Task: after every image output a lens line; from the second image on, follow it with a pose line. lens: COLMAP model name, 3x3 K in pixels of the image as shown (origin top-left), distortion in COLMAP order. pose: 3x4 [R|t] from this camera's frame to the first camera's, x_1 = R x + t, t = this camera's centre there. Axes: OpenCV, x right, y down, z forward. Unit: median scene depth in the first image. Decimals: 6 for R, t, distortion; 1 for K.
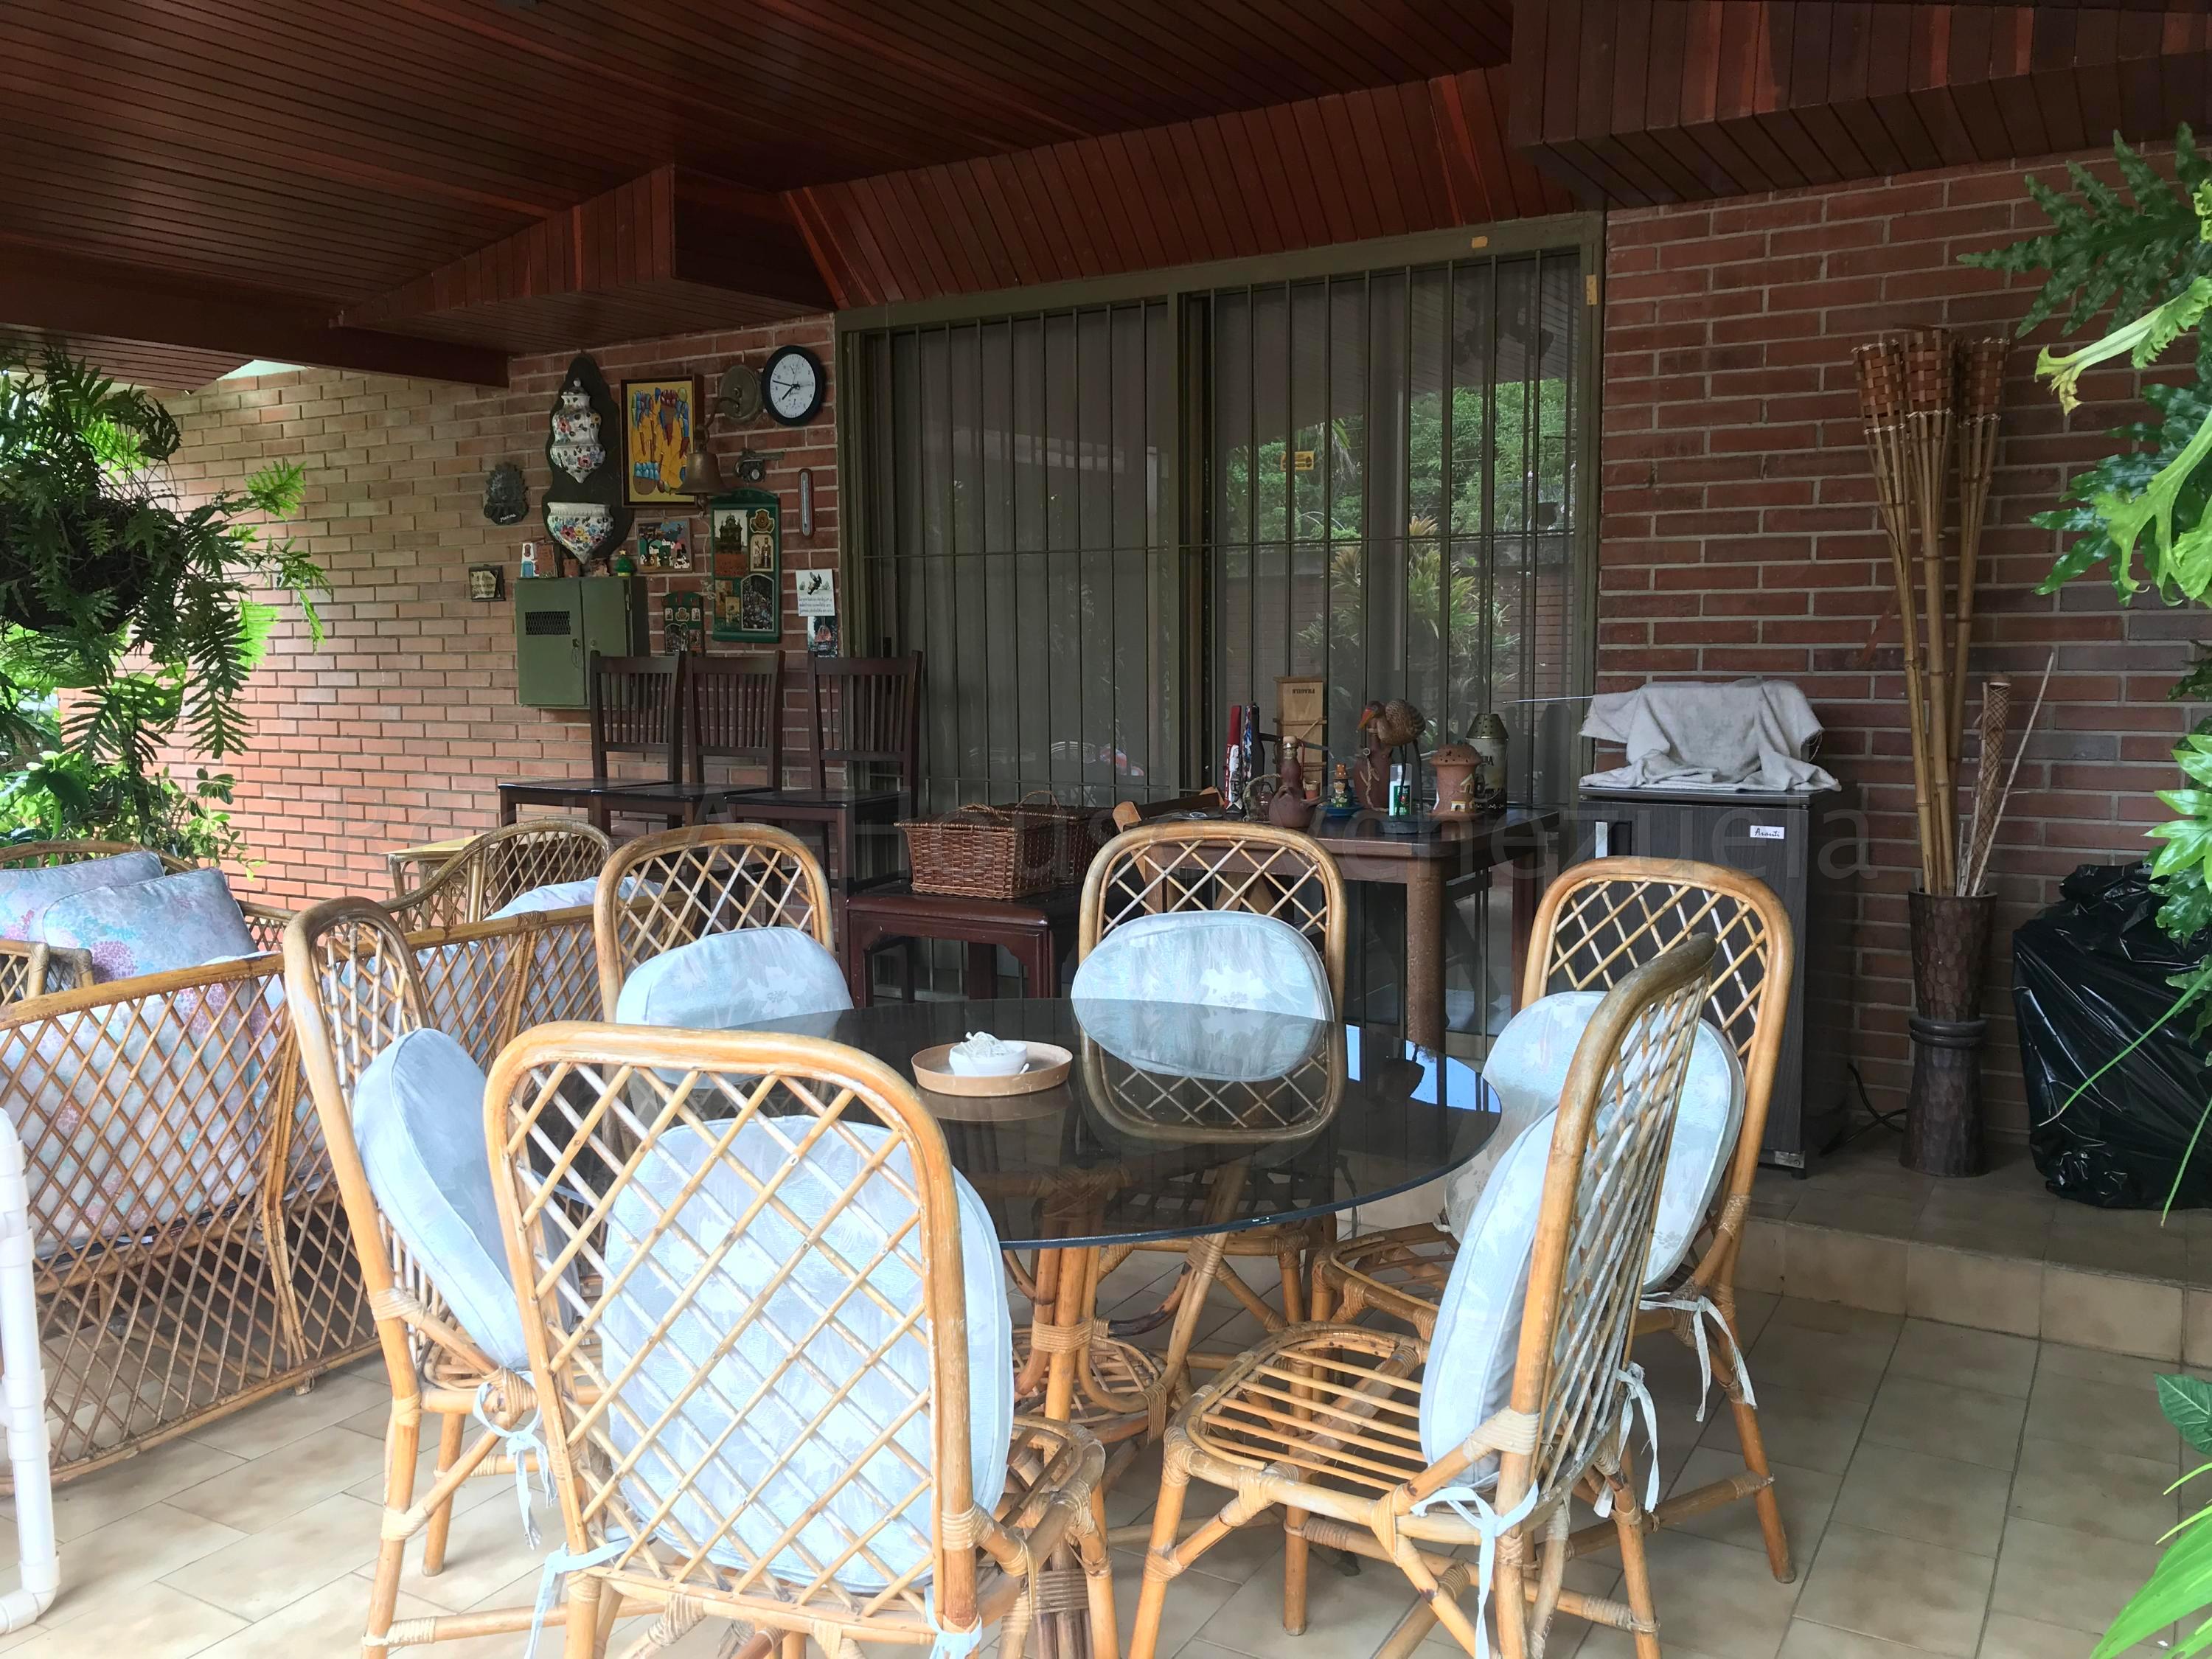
lens RADIAL K [[1818.9, 0, 1122.8], [0, 1818.9, 816.7], [0, 0, 1]] dist [0.014582, -0.008145]
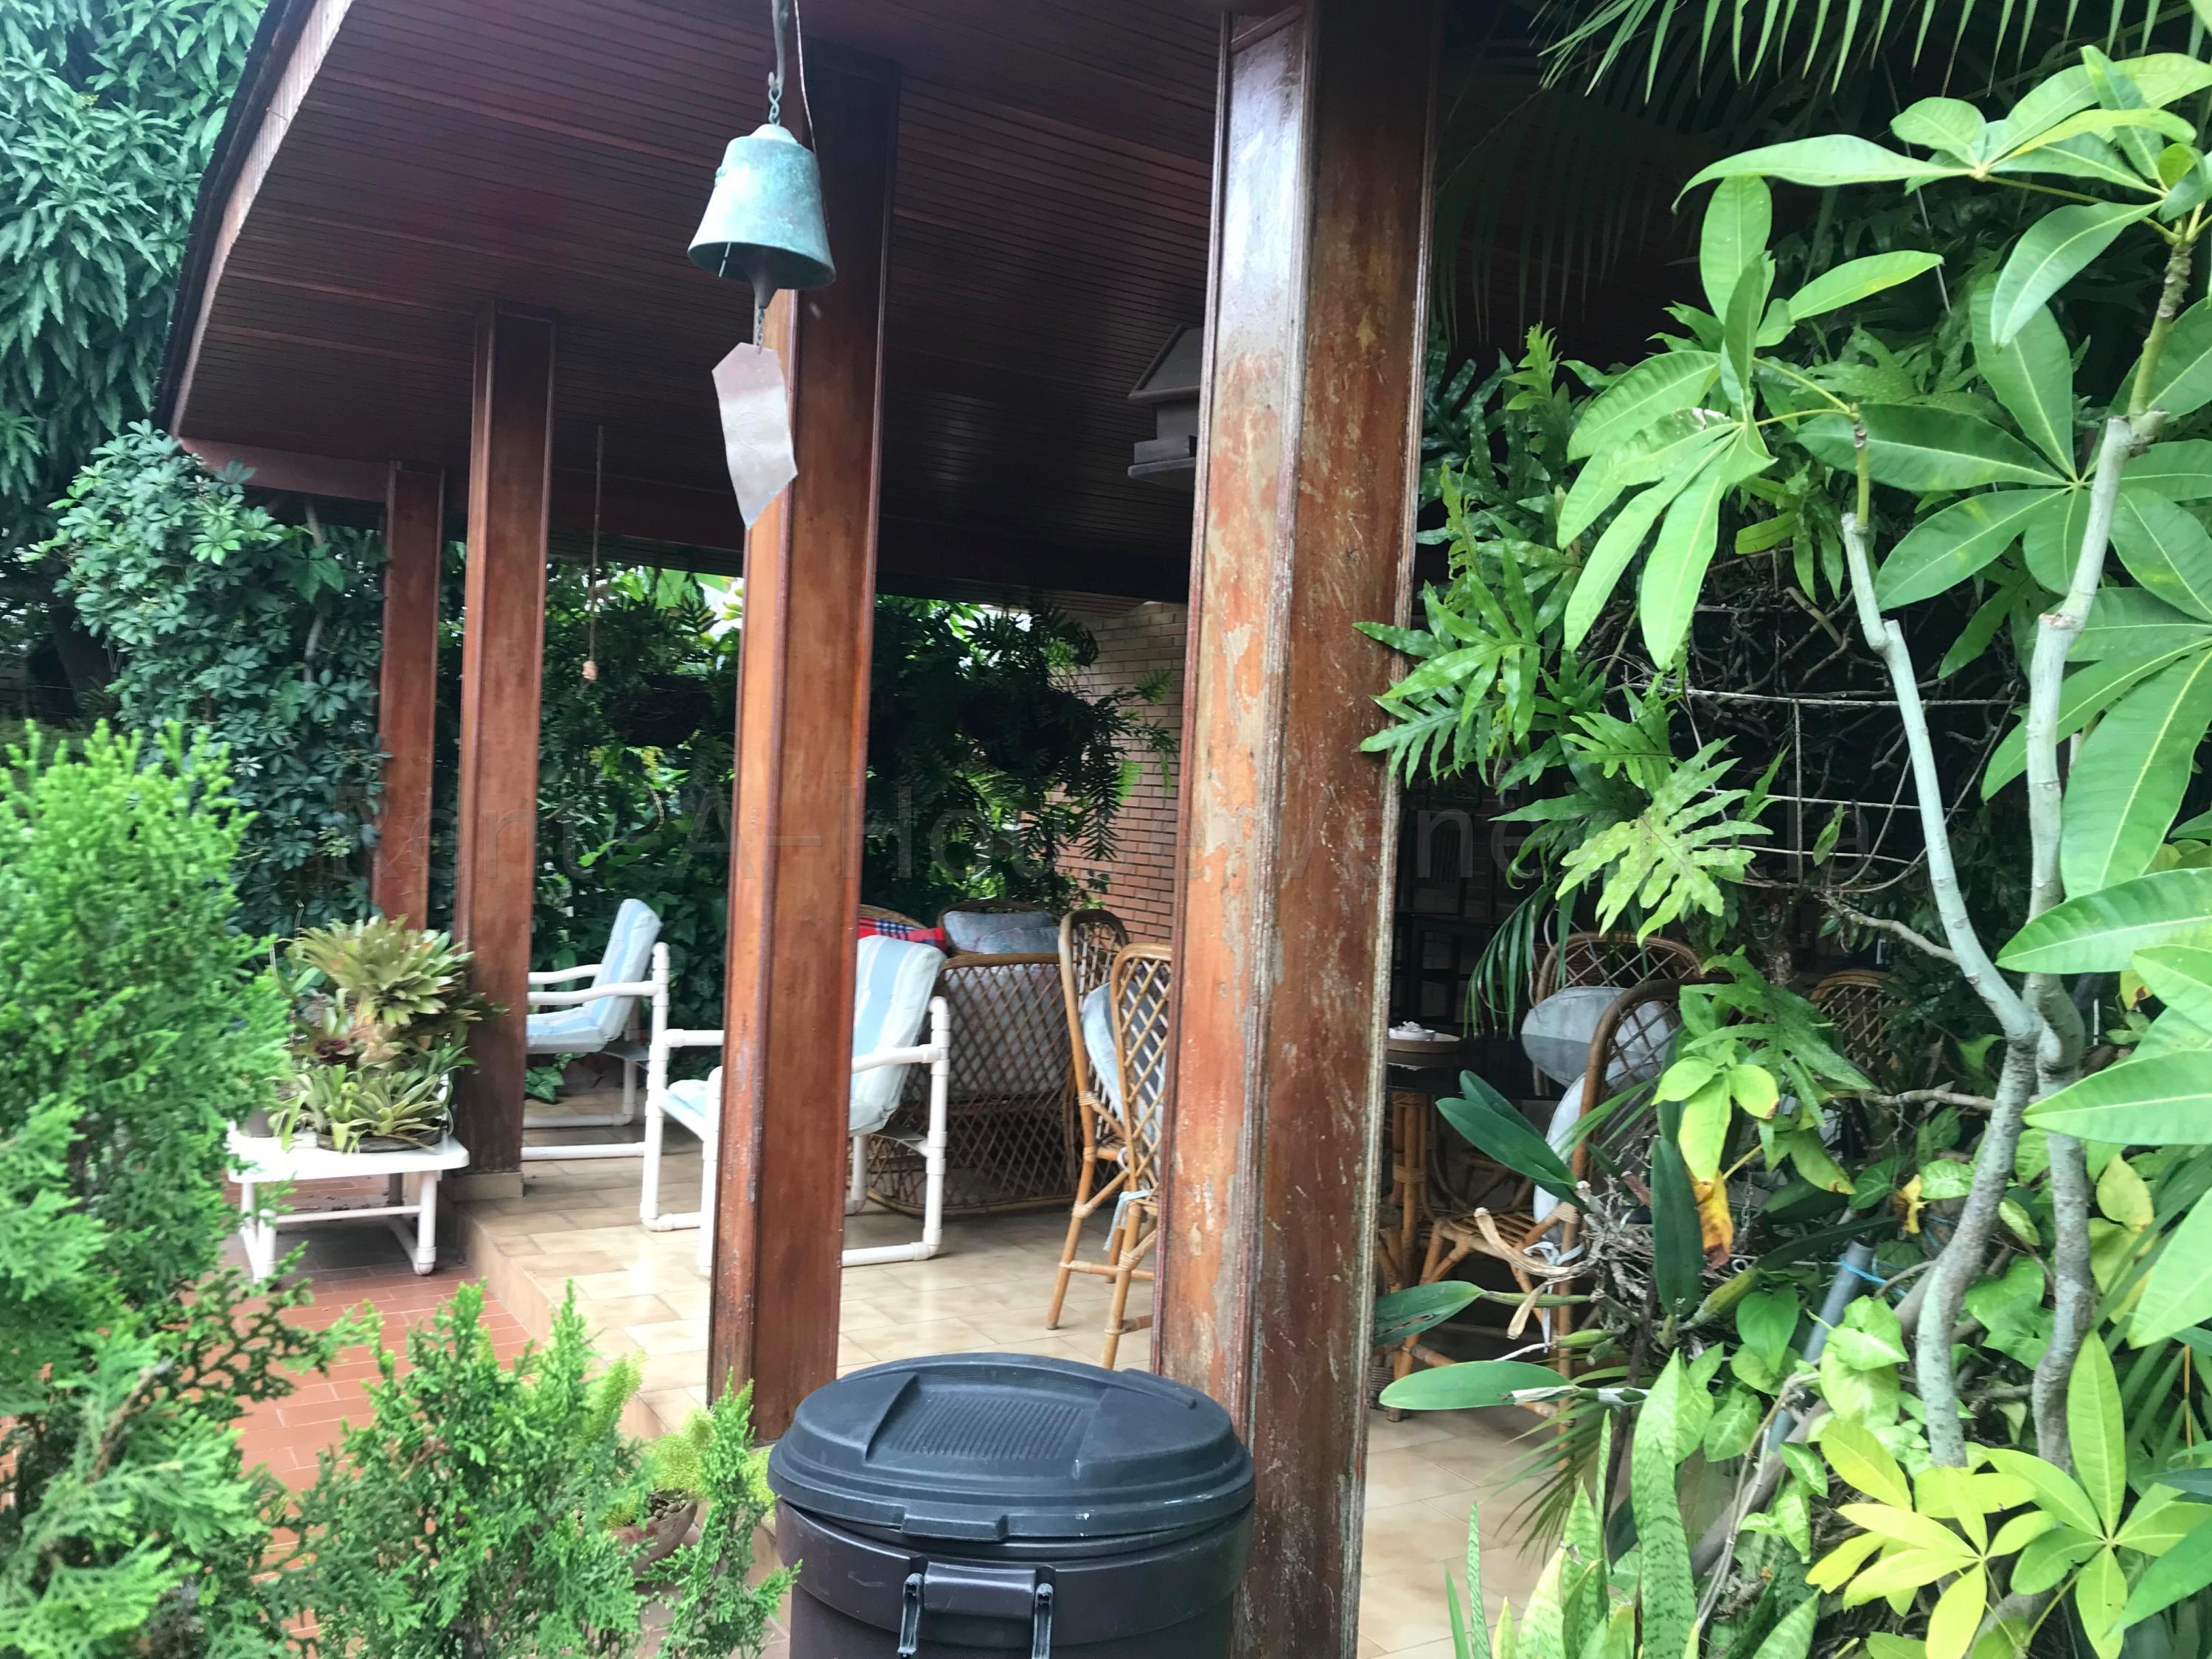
lens RADIAL K [[1818.9, 0, 1103.5], [0, 1818.9, 829.4], [0, 0, 1]] dist [0.014582, -0.008145]
pose [[0.877505, 0.064453, -0.475217, 0.228740], [-0.106508, 0.992372, -0.062078, 0.035915], [0.467591, 0.105088, 0.877676, -0.331570]]
